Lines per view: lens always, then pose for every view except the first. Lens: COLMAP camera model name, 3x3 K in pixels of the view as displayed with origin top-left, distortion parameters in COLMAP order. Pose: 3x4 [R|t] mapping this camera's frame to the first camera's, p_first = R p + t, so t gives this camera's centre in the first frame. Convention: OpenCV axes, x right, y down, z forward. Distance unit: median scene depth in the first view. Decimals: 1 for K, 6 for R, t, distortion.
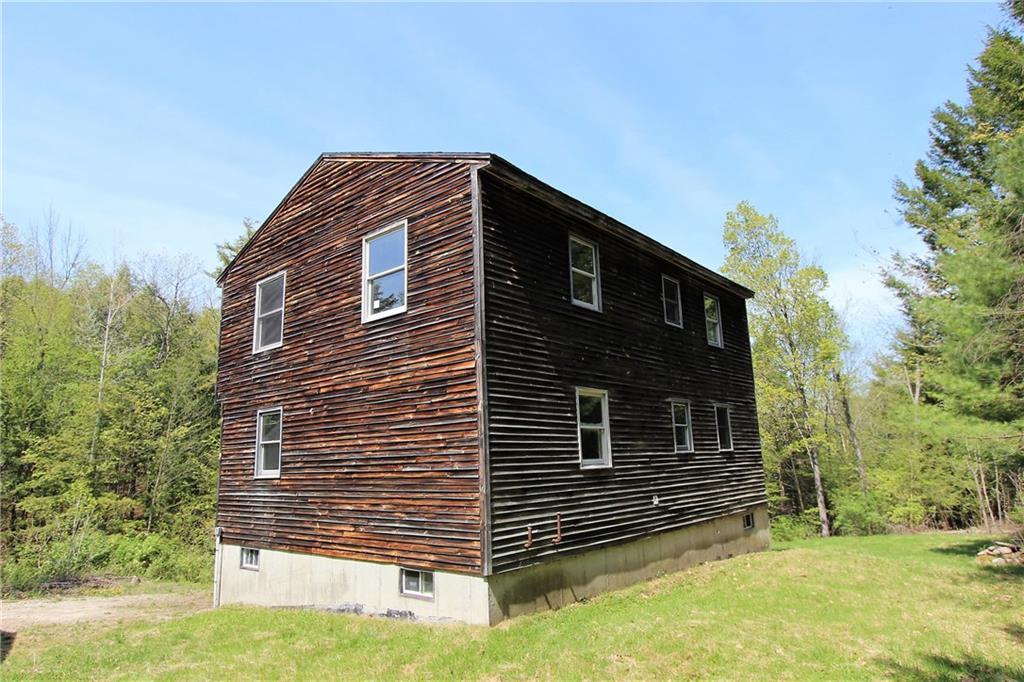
lens RADIAL K [[614.3, 0, 512.2], [0, 614.3, 339.4], [0, 0, 1]] dist [-0.030924, -0.000392]
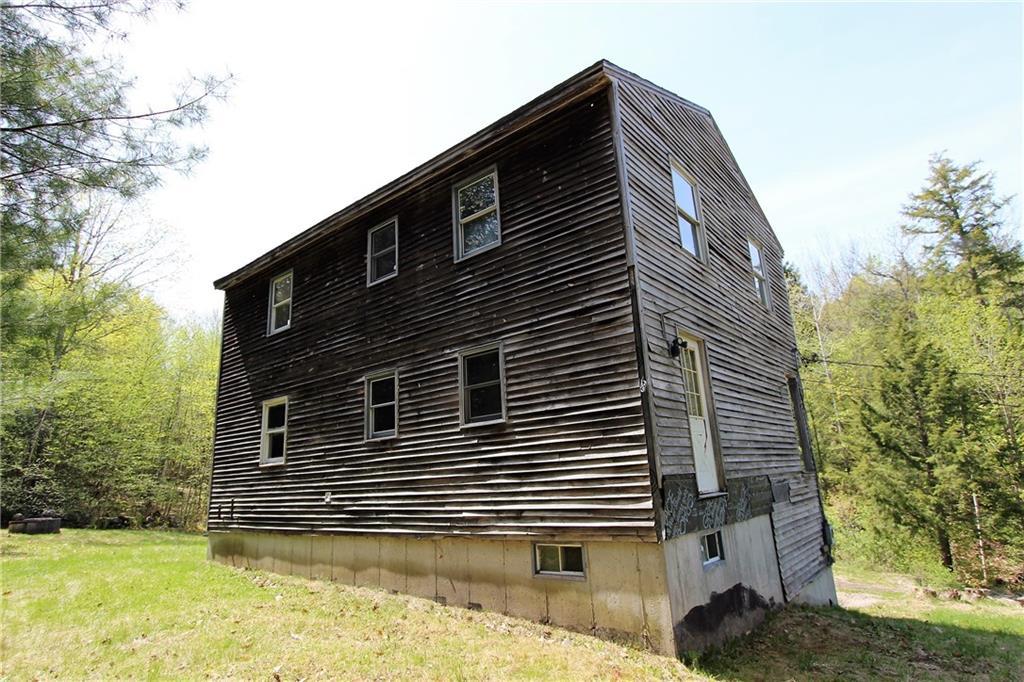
lens RADIAL K [[555.3, 0, 510.5], [0, 555.3, 339.3], [0, 0, 1]] dist [0.001134, -0.000323]
pose [[0.020513, -0.215346, -0.976322, 1.119389], [0.244687, 0.947912, -0.203938, 0.278030], [0.969385, -0.234710, 0.072137, 1.274810]]
